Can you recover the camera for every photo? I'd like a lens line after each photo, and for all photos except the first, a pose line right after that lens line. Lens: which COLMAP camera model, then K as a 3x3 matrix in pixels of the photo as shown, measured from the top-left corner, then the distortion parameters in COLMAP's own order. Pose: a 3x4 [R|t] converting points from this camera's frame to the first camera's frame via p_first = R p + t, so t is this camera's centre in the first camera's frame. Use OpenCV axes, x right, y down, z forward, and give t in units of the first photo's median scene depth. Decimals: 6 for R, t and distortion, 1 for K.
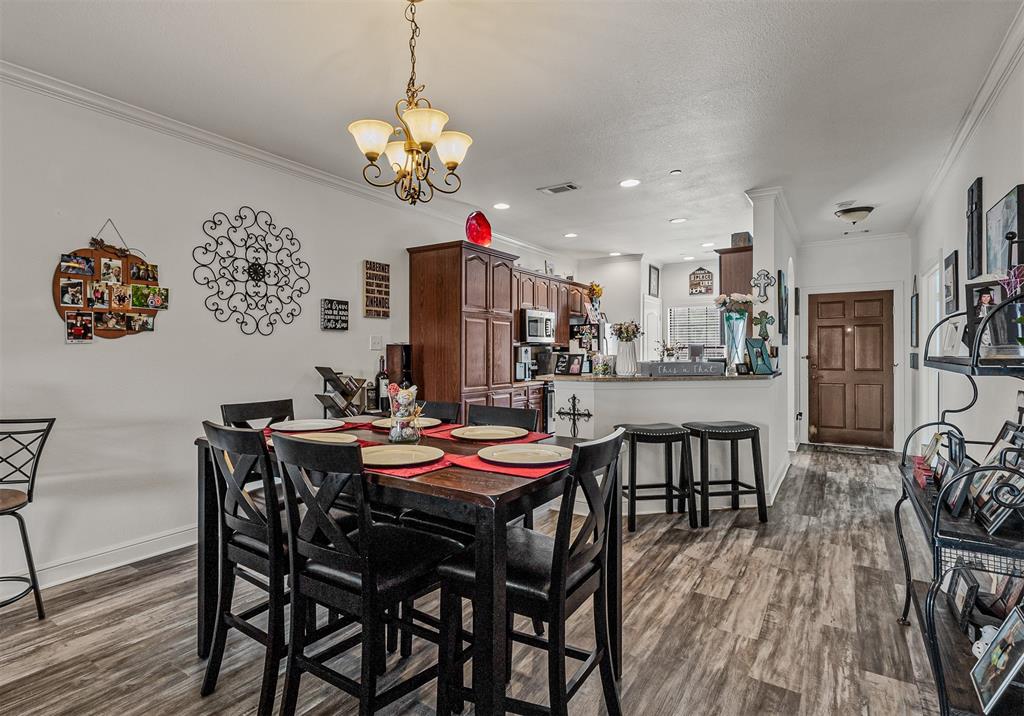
lens RADIAL K [[494.1, 0, 509.3], [0, 494.1, 355.2], [0, 0, 1]] dist [-0.001987, 0.000068]
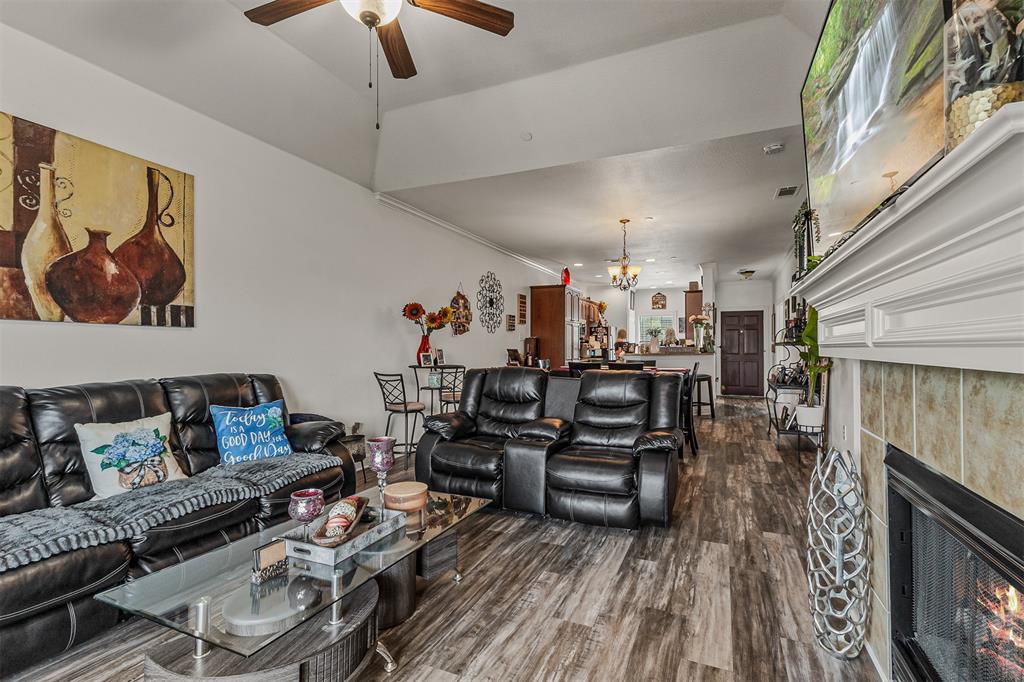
lens RADIAL K [[474.5, 0, 511.8], [0, 474.5, 348.1], [0, 0, 1]] dist [0.002555, 0.000222]
pose [[0.983805, 0.002717, 0.179221, -0.795275], [-0.002112, 0.999991, -0.003567, 0.029490], [-0.179230, 0.003131, 0.983802, -0.988103]]
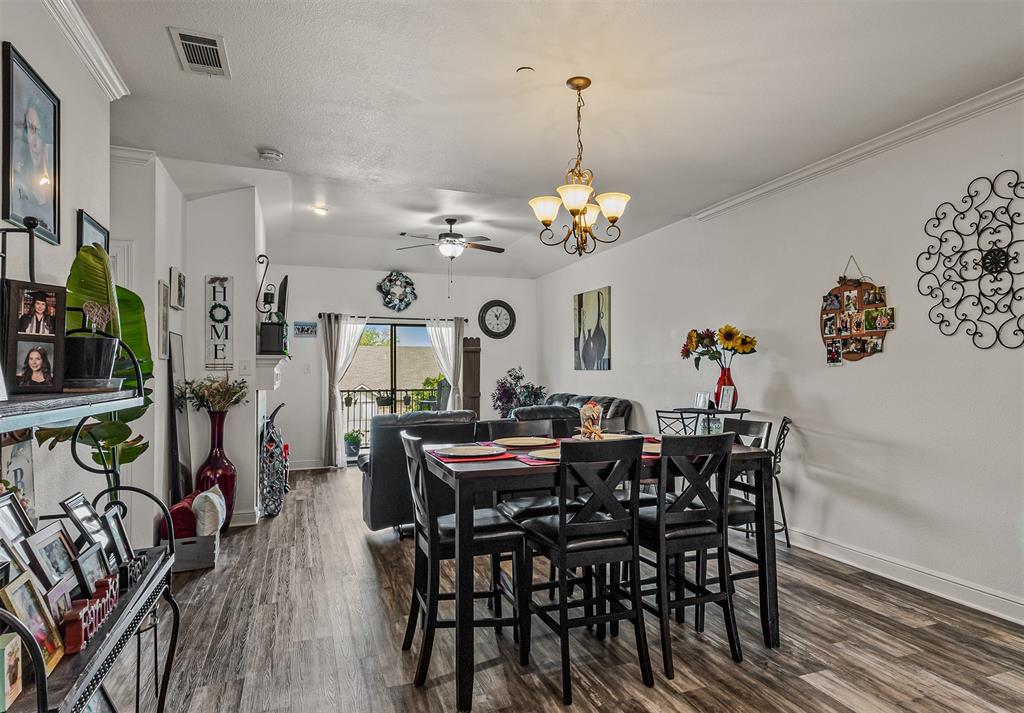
lens RADIAL K [[573.4, 0, 510.0], [0, 573.4, 358.1], [0, 0, 1]] dist [0.006363, 0.000942]
pose [[-0.589959, -0.013516, -0.807320, 0.586857], [0.005868, 0.999762, -0.021026, -0.014445], [0.807412, -0.017141, -0.589739, 0.937242]]
